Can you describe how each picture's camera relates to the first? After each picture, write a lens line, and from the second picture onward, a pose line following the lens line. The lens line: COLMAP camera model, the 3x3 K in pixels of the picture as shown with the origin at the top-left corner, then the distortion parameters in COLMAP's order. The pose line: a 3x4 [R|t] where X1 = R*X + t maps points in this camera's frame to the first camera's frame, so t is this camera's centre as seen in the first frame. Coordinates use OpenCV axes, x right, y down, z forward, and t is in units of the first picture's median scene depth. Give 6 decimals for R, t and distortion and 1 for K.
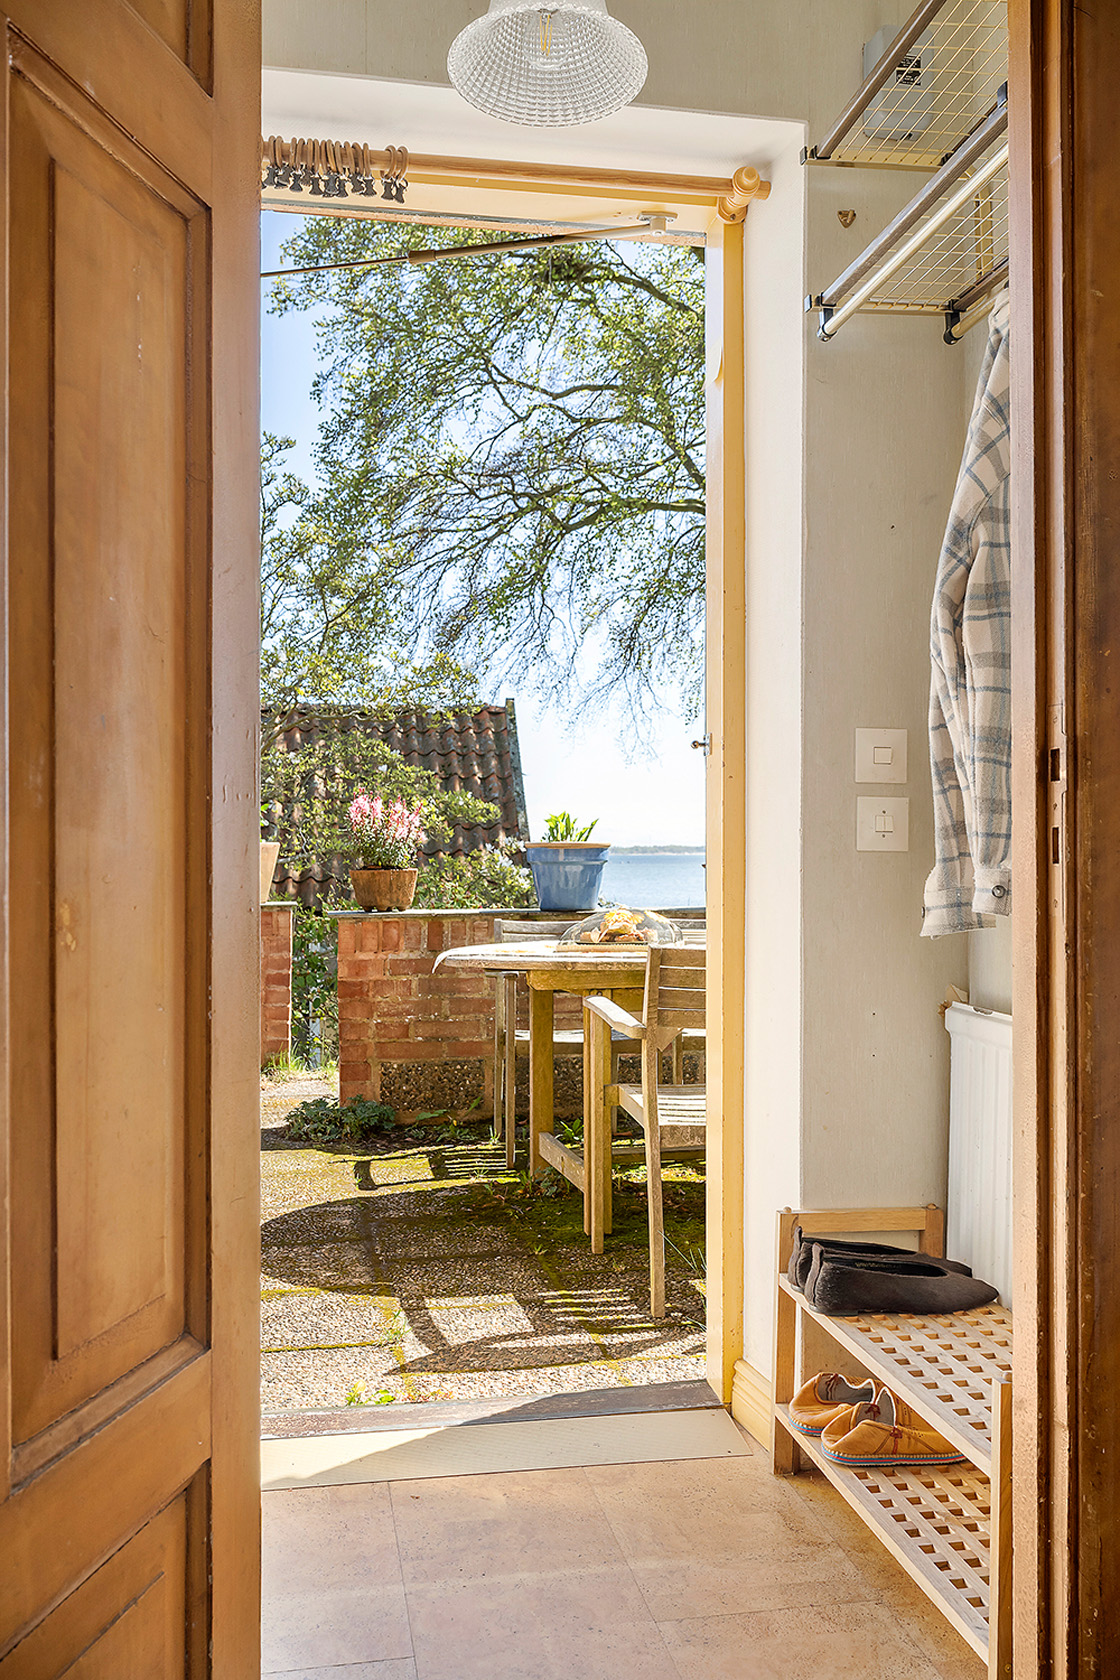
lens RADIAL K [[1419.7, 0, 558.2], [0, 1419.7, 842.5], [0, 0, 1]] dist [0.003045, -0.000387]
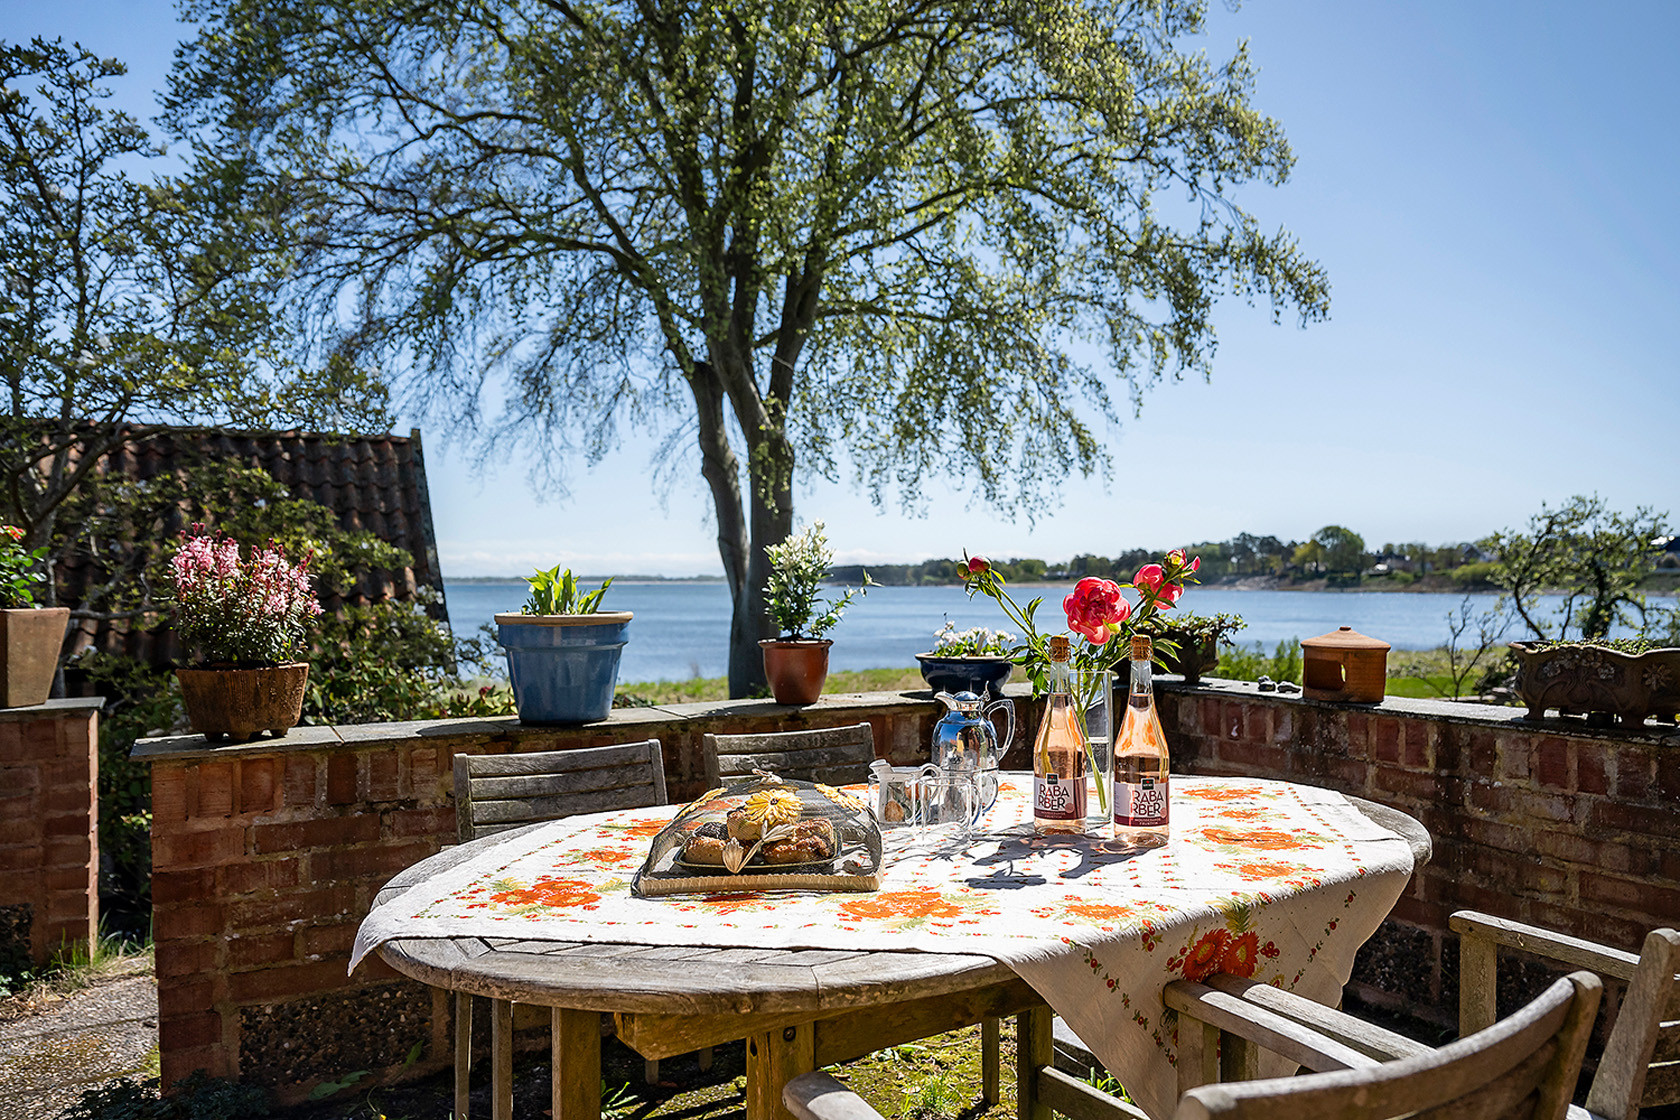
lens RADIAL K [[1176.6, 0, 836.7], [0, 1176.6, 596.1], [0, 0, 1]] dist [-0.005124, 0.012323]
pose [[0.948230, -0.007105, 0.317506, -0.026350], [0.000765, 0.999798, 0.020090, -0.010907], [-0.317584, -0.018807, 0.948043, 0.270046]]
